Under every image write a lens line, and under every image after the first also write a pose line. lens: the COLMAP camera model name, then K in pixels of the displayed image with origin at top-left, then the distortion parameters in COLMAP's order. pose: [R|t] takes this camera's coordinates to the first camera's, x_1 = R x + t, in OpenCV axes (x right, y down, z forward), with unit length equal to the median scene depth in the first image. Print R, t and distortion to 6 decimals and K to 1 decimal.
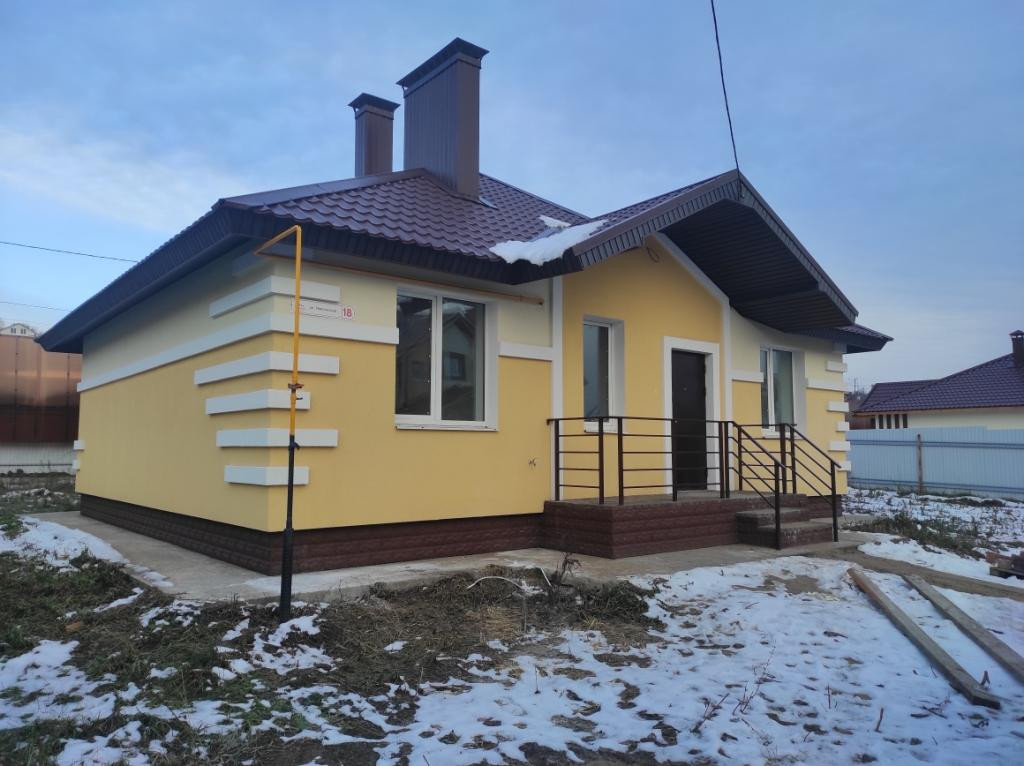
lens RADIAL K [[747.0, 0, 512.0], [0, 747.0, 383.0], [0, 0, 1]] dist [0.060802, -0.035398]
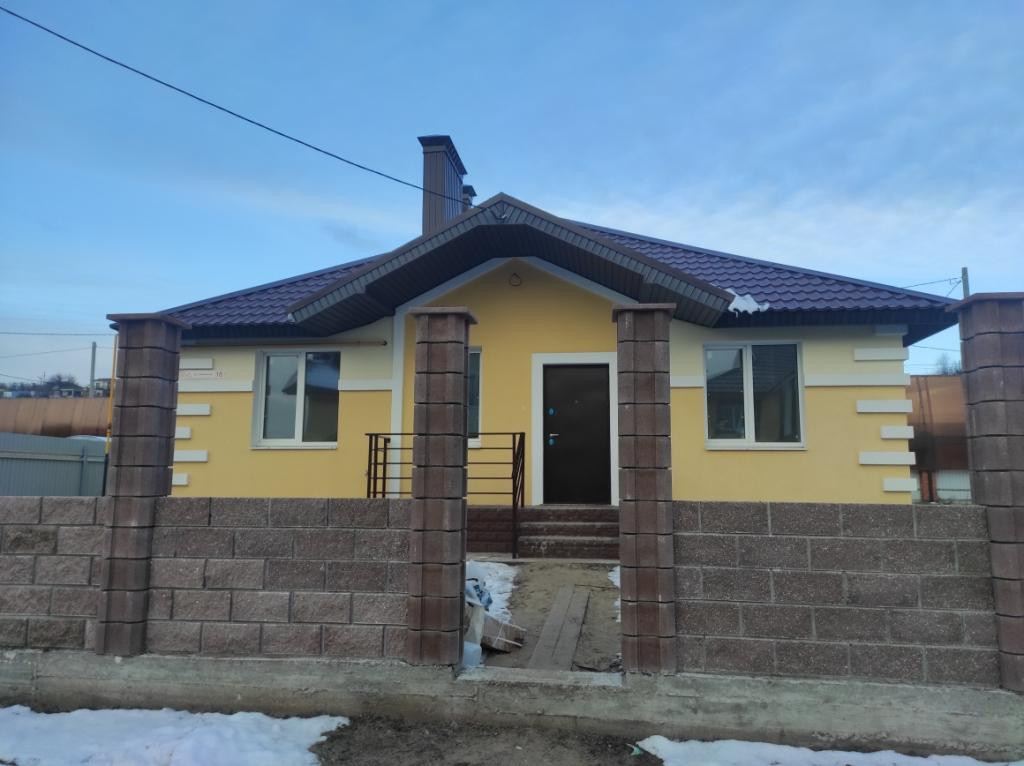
lens RADIAL K [[750.5, 0, 515.0], [0, 750.5, 381.0], [0, 0, 1]] dist [0.065280, -0.055210]
pose [[0.685109, -0.094321, -0.722308, 1.178022], [0.060244, 0.995521, -0.072856, 0.062429], [0.725945, 0.006400, 0.687723, 0.330344]]
